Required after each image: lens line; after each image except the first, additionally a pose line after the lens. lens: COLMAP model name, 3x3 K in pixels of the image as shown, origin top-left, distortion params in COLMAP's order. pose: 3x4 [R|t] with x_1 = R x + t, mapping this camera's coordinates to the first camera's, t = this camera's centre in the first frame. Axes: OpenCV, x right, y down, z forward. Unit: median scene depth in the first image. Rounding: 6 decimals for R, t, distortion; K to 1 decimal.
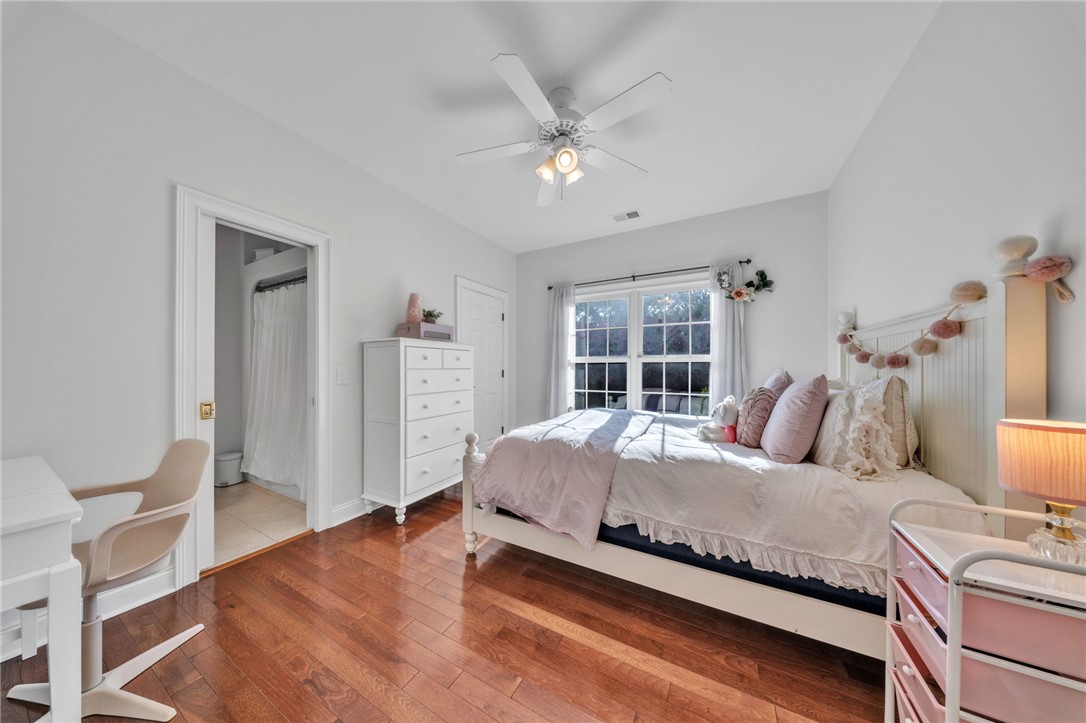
lens RADIAL K [[319.5, 0, 543.1], [0, 319.5, 366.8], [0, 0, 1]] dist [0.000833, -0.000009]
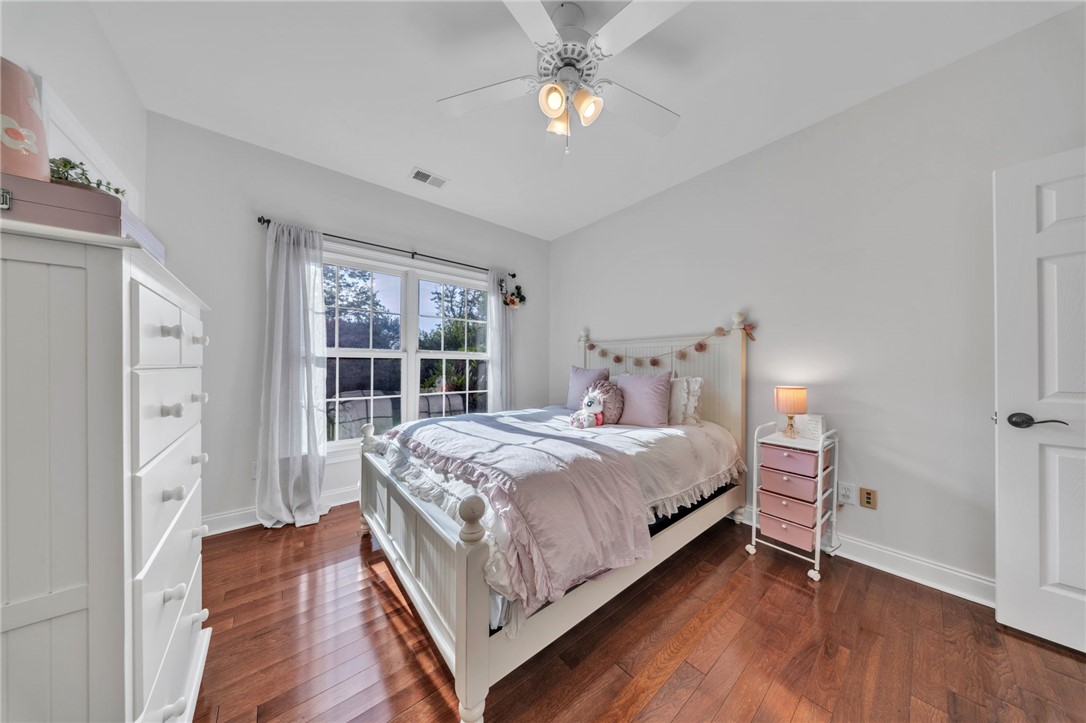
lens RADIAL K [[319.5, 0, 543.7], [0, 319.5, 360.2], [0, 0, 1]] dist [0.000833, -0.000009]
pose [[0.360062, 0.009074, 0.932884, -0.355132], [-0.007156, 0.999950, -0.006964, -0.005738], [-0.932901, -0.004168, 0.360109, 0.387770]]
